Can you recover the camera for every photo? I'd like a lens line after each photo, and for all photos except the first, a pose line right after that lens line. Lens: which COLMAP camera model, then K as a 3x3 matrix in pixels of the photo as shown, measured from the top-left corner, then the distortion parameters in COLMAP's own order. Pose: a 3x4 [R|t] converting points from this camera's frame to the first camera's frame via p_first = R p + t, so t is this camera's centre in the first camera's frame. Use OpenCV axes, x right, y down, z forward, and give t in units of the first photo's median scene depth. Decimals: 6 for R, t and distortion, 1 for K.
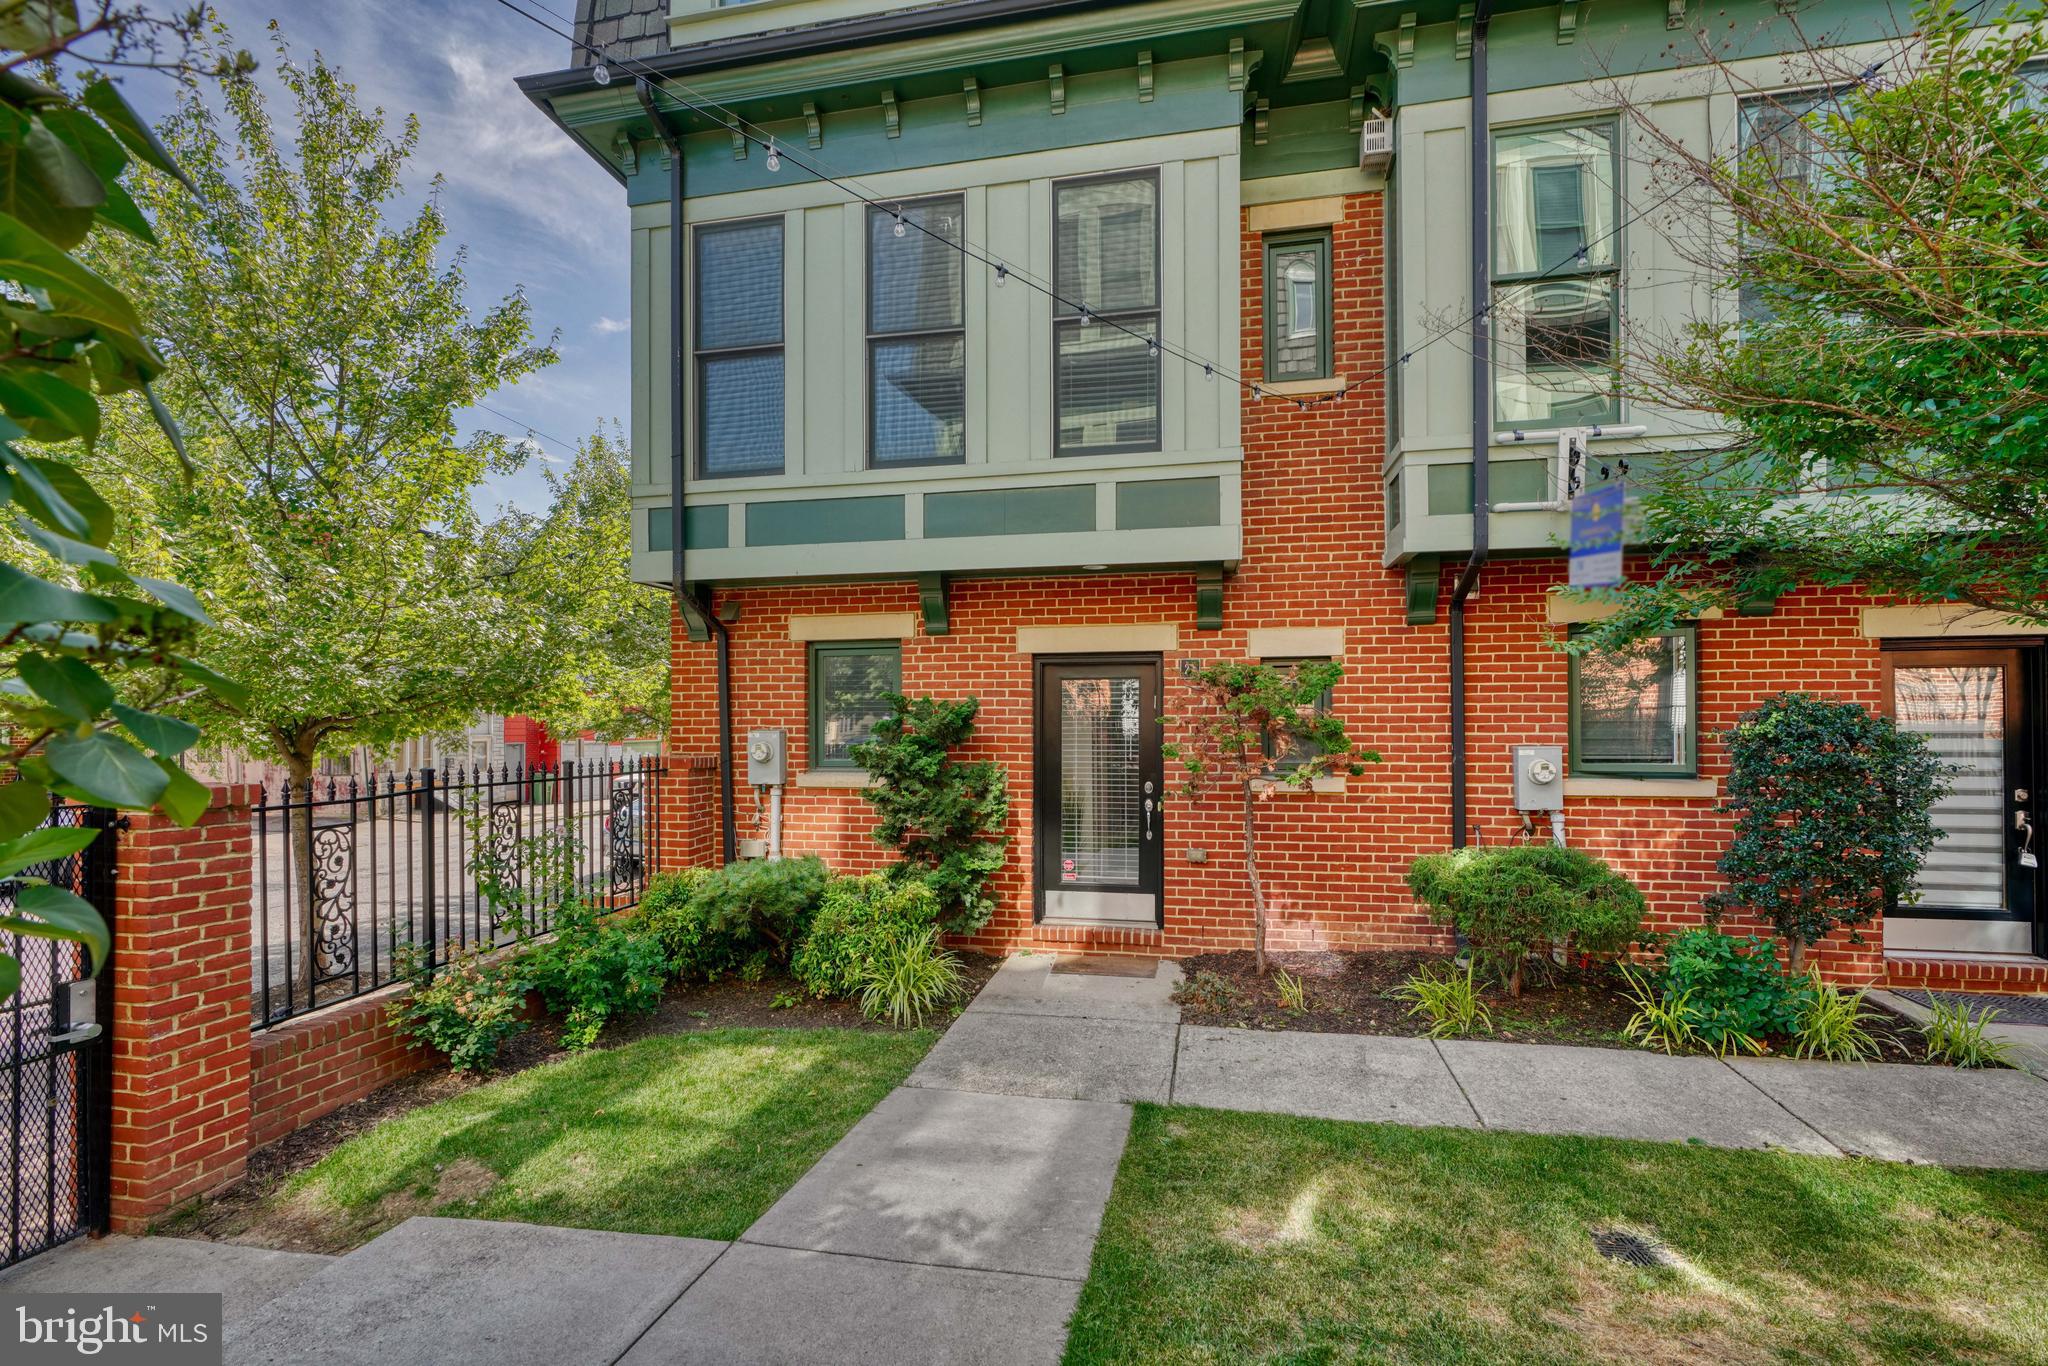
lens RADIAL K [[938.2, 0, 1026.7], [0, 938.2, 732.3], [0, 0, 1]] dist [-0.011970, 0.004859]
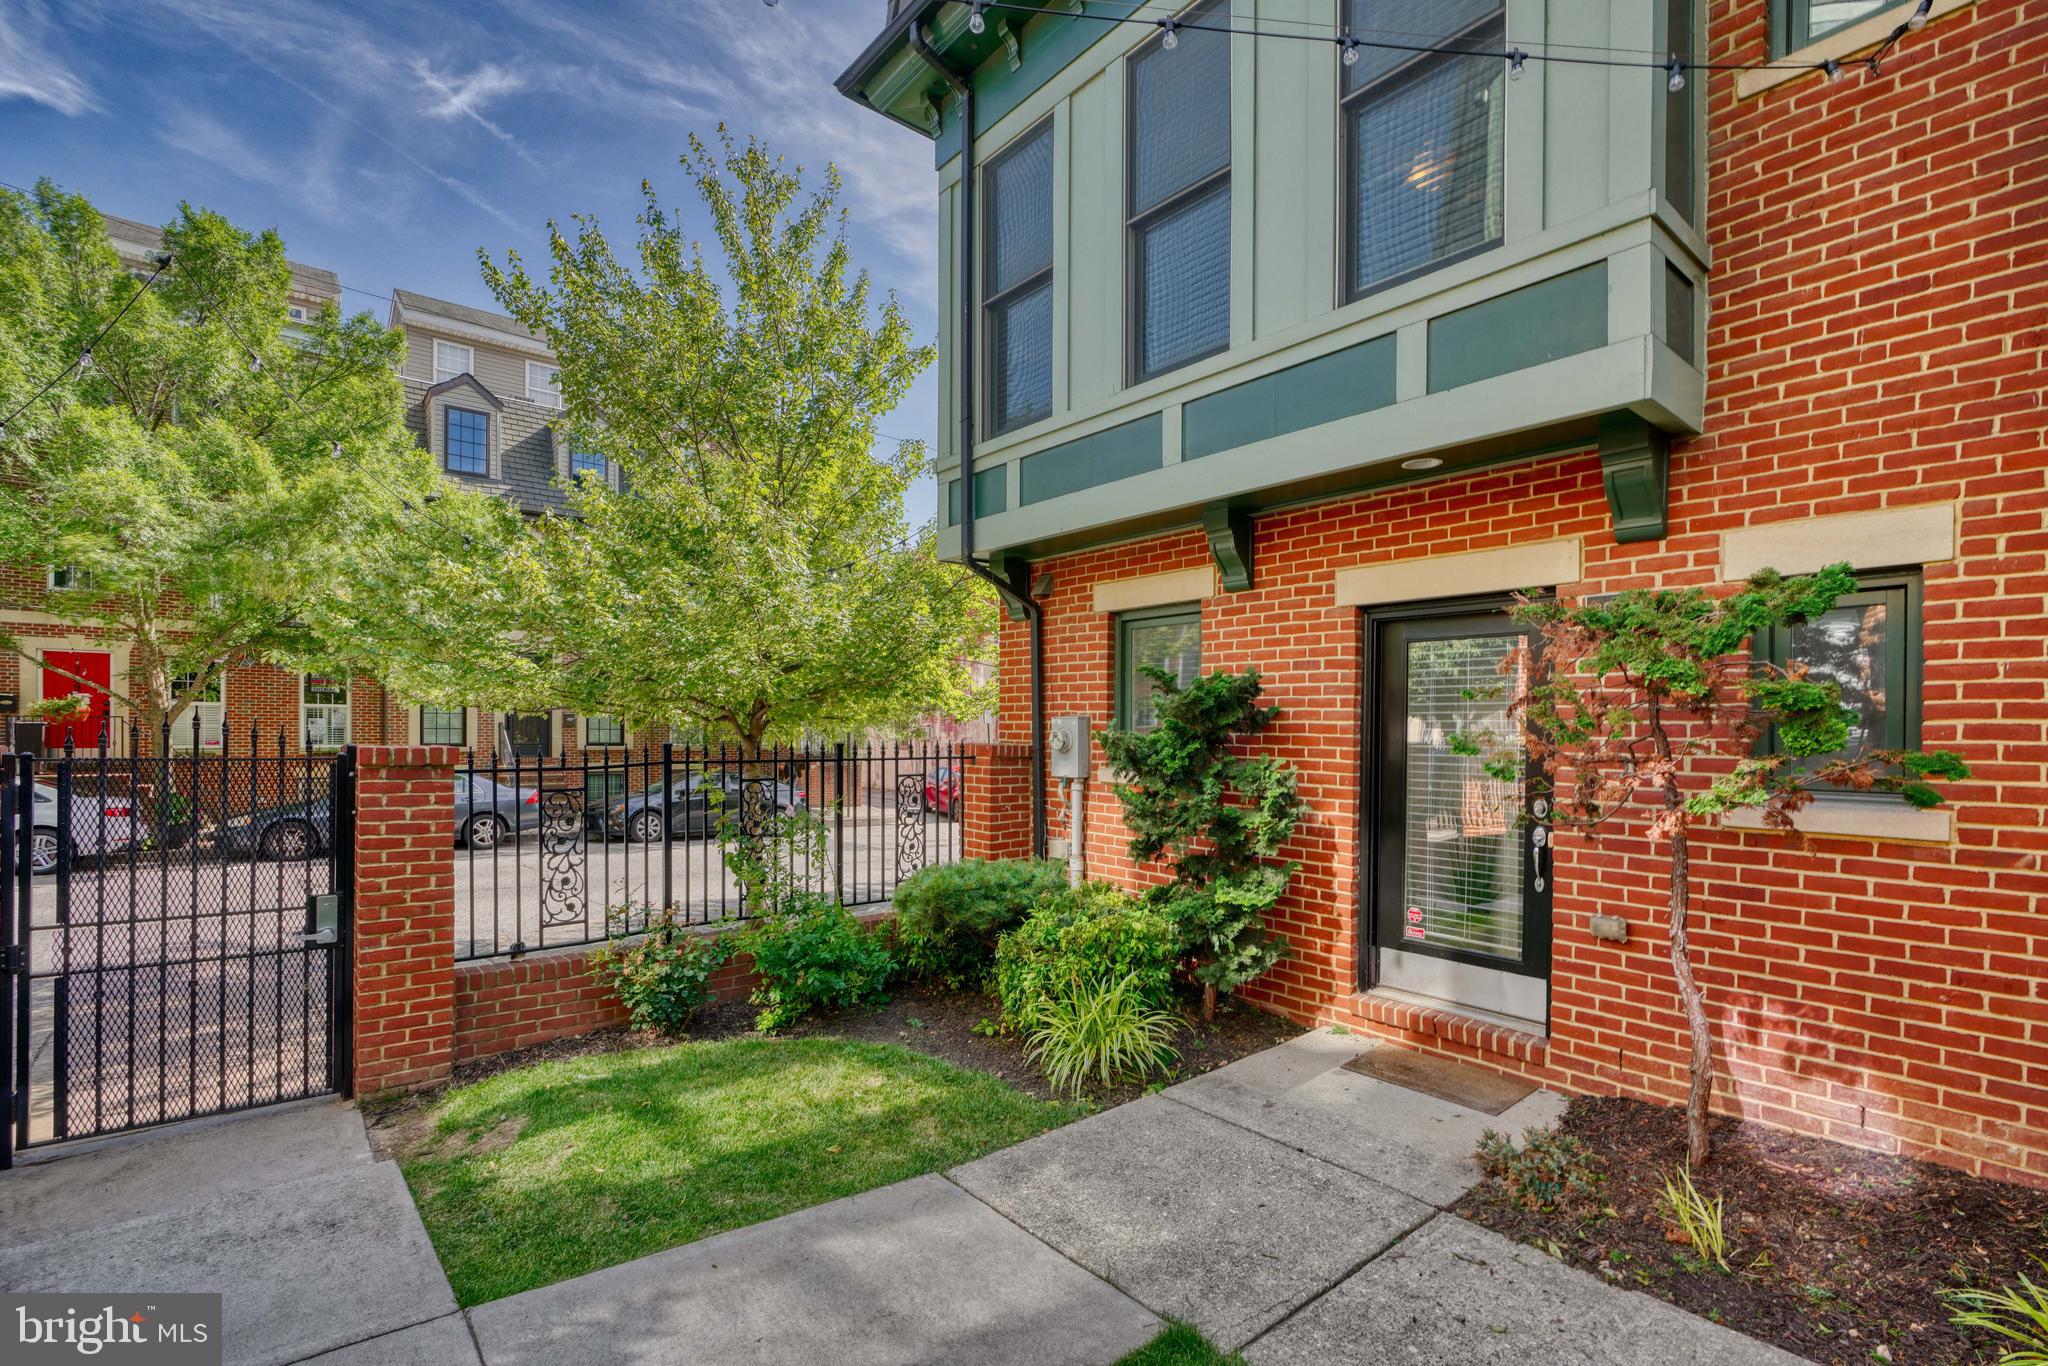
lens RADIAL K [[938.2, 0, 1007.7], [0, 938.2, 744.4], [0, 0, 1]] dist [-0.011970, 0.004859]
pose [[0.771409, 0.021359, -0.635981, 0.268022], [-0.015153, 0.999770, 0.015197, 0.013431], [0.636159, -0.002086, 0.771555, 0.316416]]
